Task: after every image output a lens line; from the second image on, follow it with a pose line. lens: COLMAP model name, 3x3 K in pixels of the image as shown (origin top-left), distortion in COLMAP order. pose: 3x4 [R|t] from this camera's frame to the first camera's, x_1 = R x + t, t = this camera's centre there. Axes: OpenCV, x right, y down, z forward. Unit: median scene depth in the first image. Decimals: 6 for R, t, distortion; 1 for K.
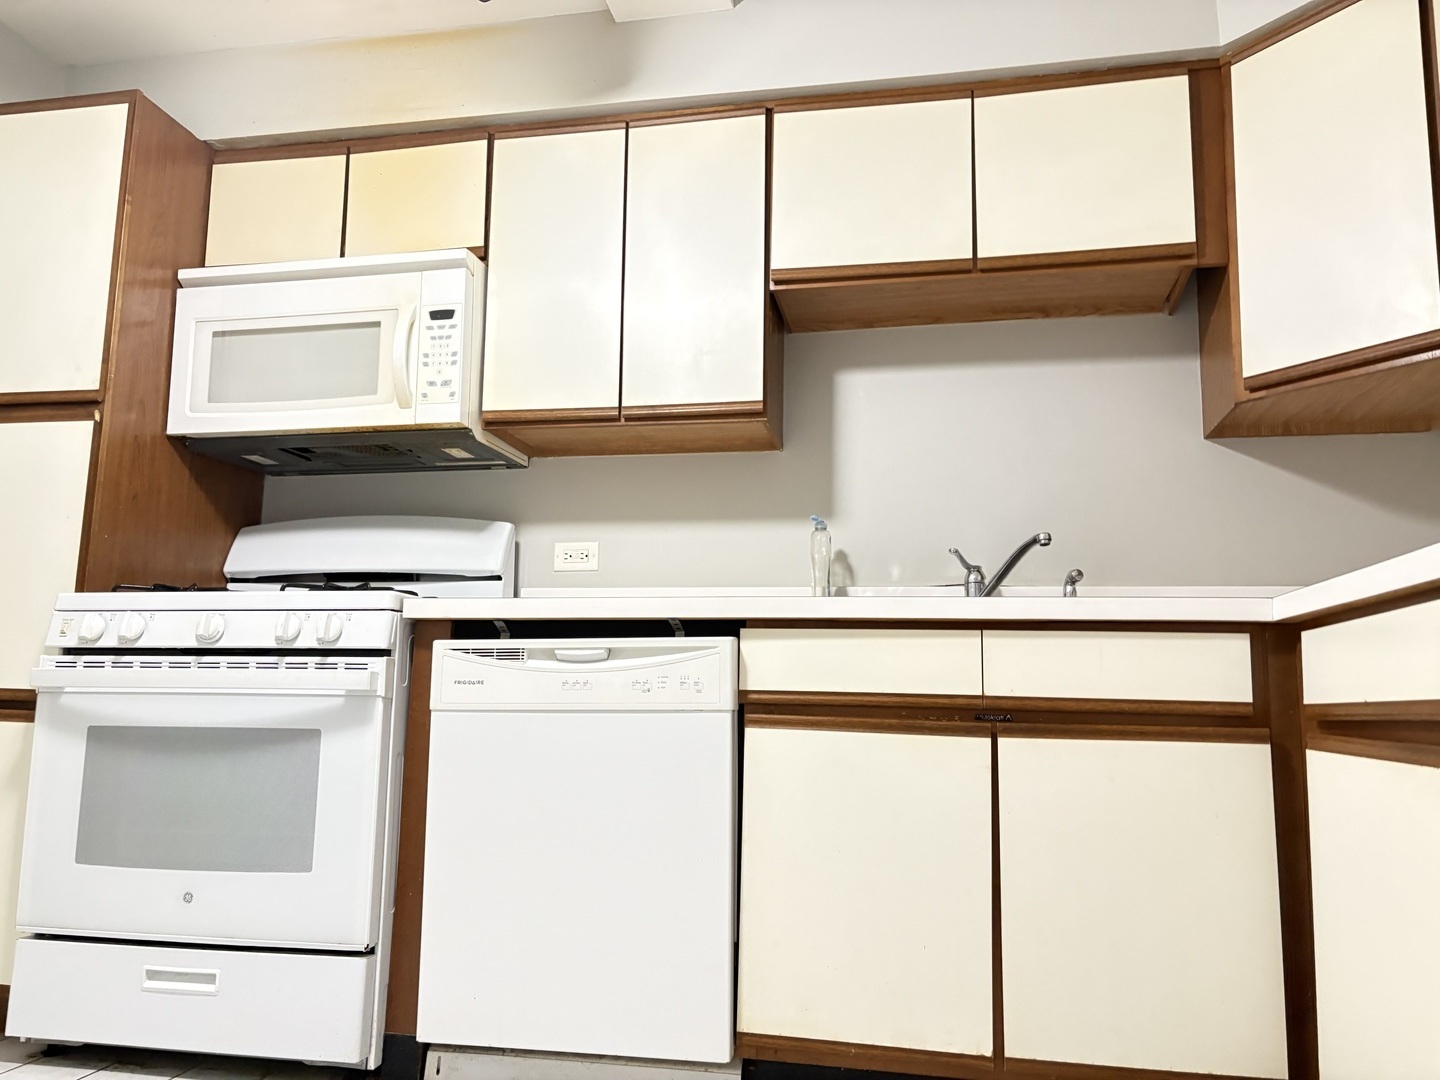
lens RADIAL K [[1084.6, 0, 724.6], [0, 1084.6, 549.2], [0, 0, 1]] dist [0.048580, -0.058325]
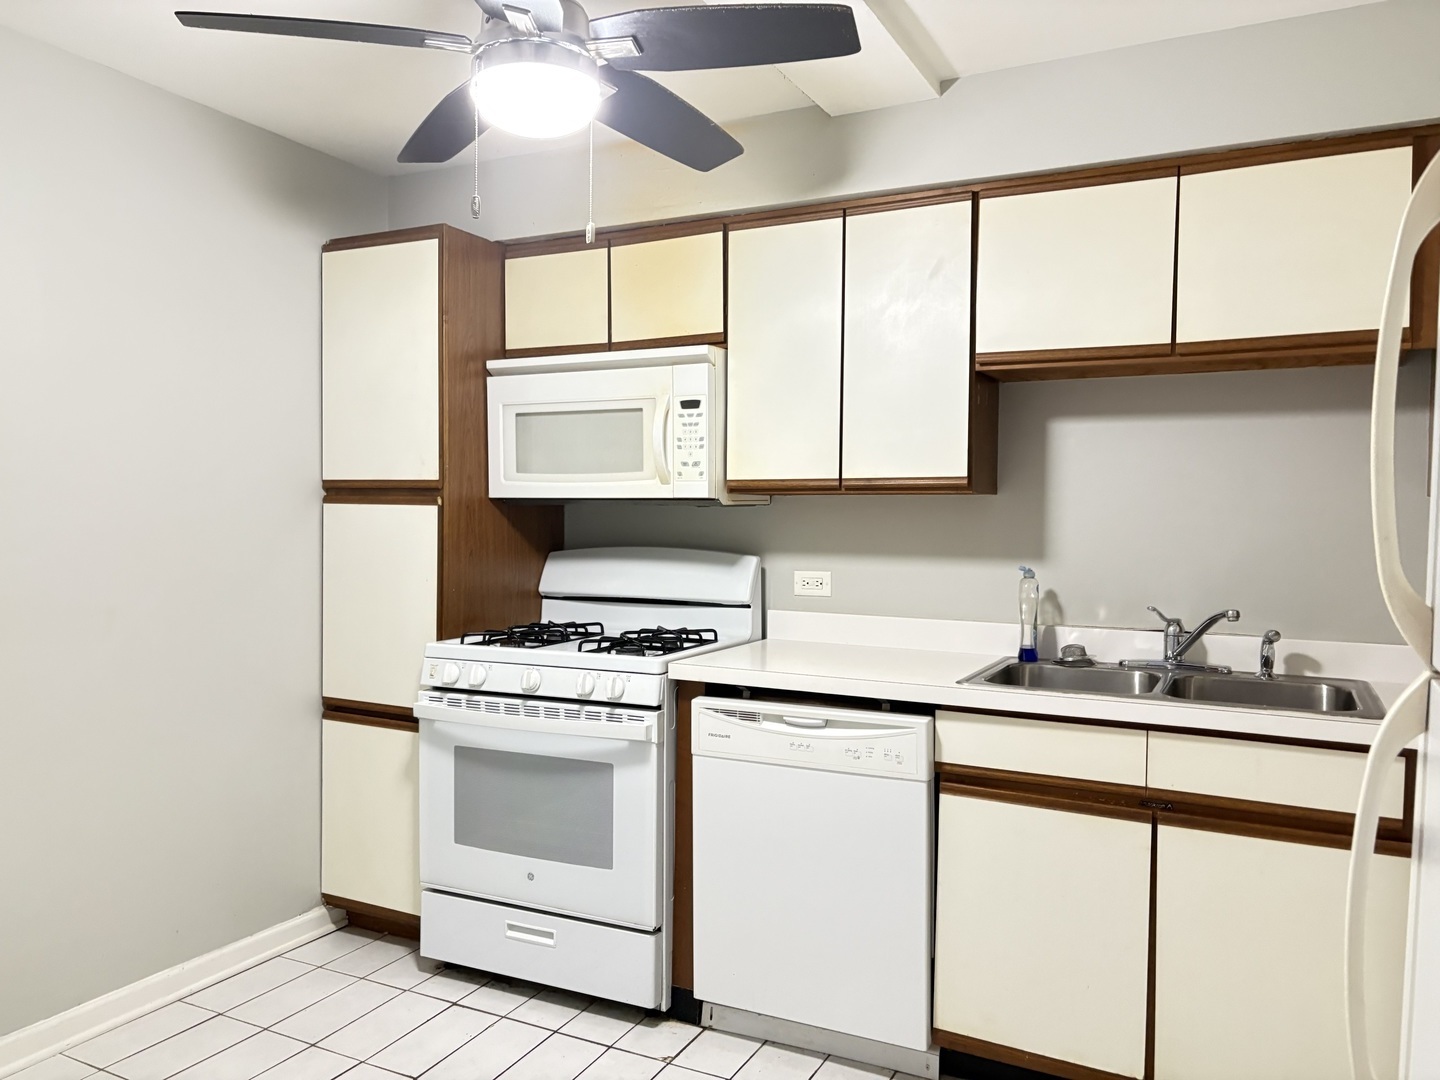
lens RADIAL K [[1084.6, 0, 718.7], [0, 1084.6, 550.0], [0, 0, 1]] dist [0.048580, -0.058325]
pose [[0.962190, 0.000831, -0.272377, 0.095597], [0.046706, 0.984681, 0.167995, -0.268377], [0.268343, -0.174364, 0.947412, -0.140713]]
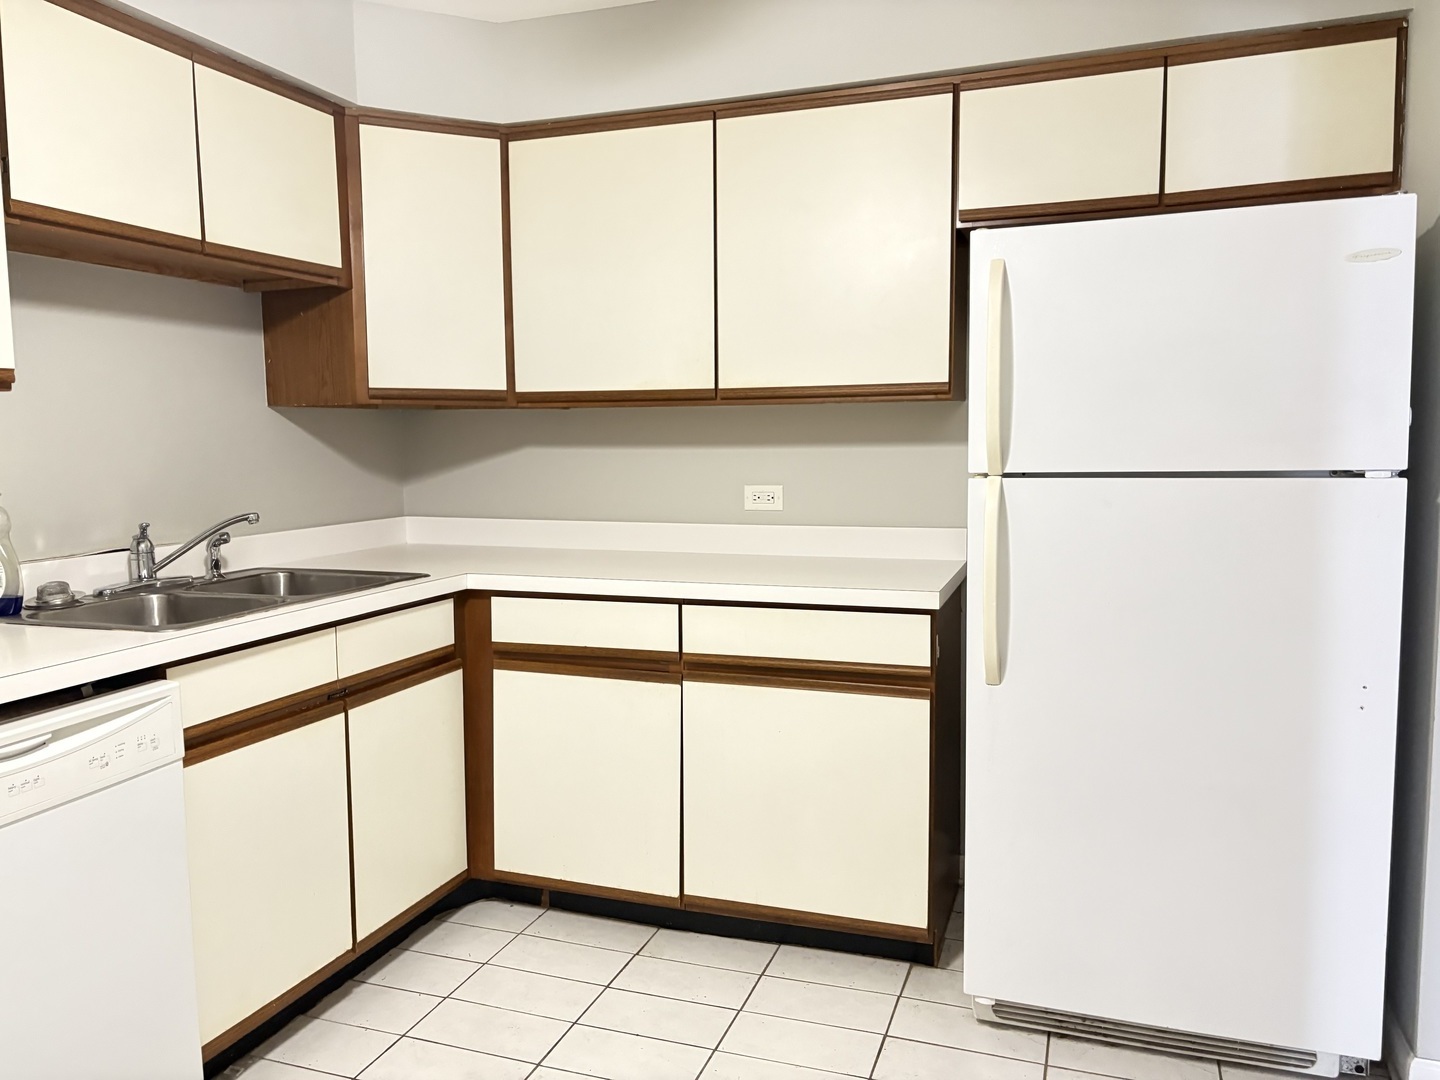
lens RADIAL K [[1084.6, 0, 722.2], [0, 1084.6, 540.7], [0, 0, 1]] dist [0.048580, -0.058325]
pose [[0.141242, -0.117035, 0.983033, -0.719601], [-0.131837, 0.981919, 0.135844, -0.196534], [-0.981157, -0.148787, 0.123259, 0.370493]]
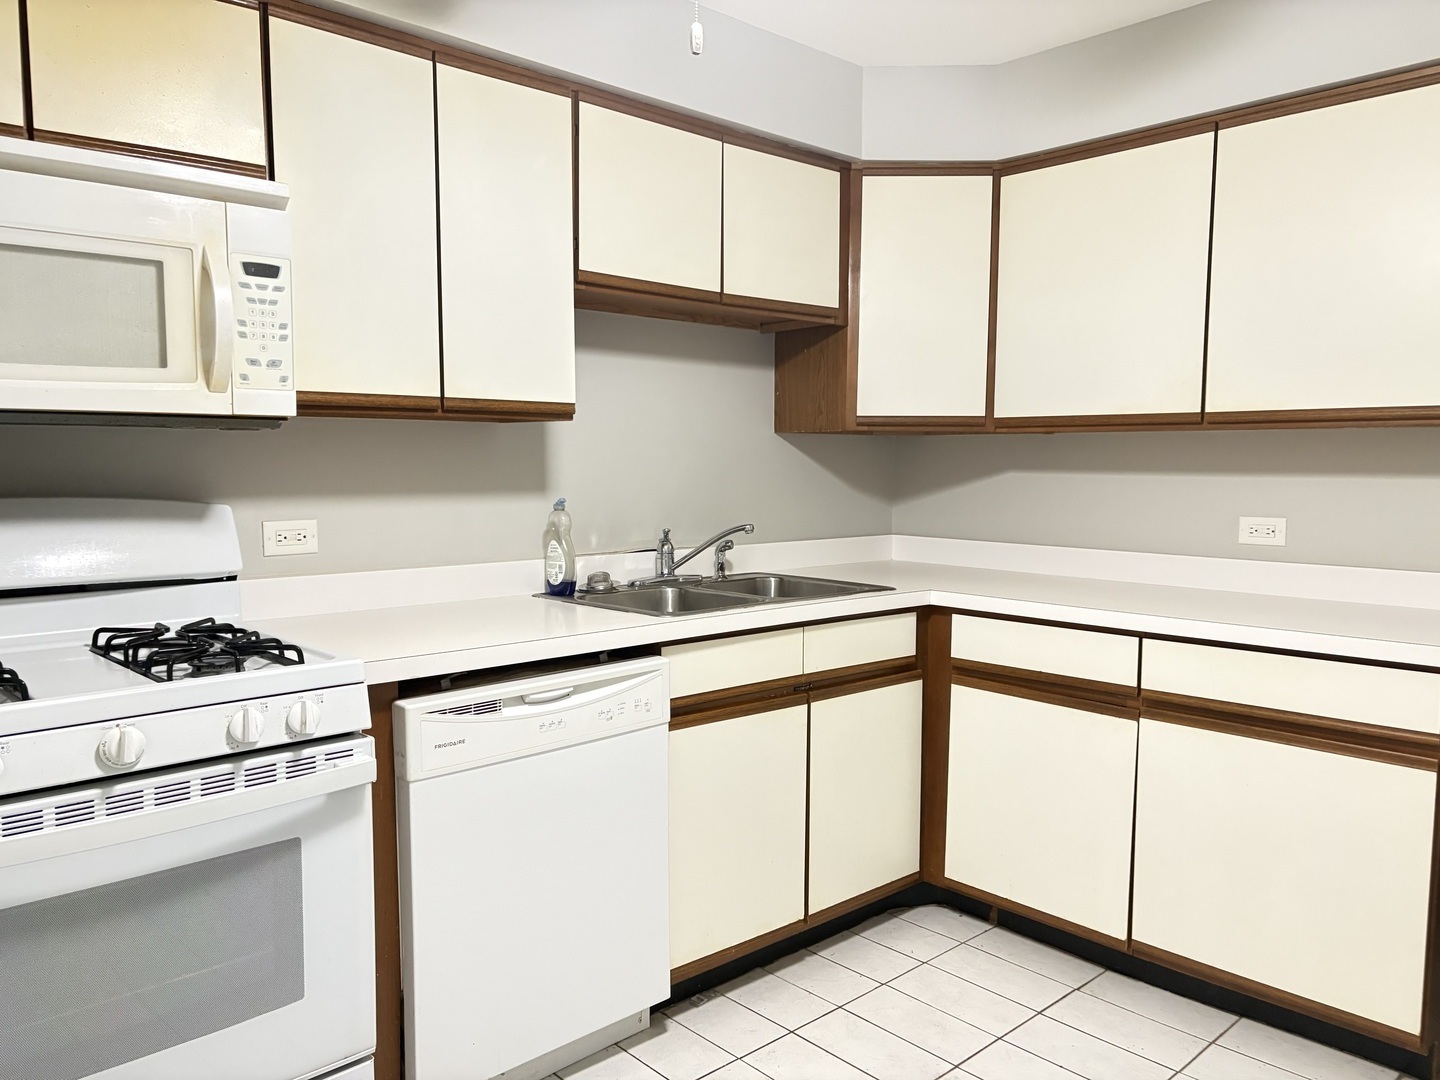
lens RADIAL K [[1084.6, 0, 730.8], [0, 1084.6, 543.7], [0, 0, 1]] dist [0.048580, -0.058325]
pose [[0.581603, -0.077800, 0.809744, -0.739812], [-0.112480, 0.978163, 0.174770, -0.208162], [-0.805659, -0.192727, 0.560152, 0.280364]]
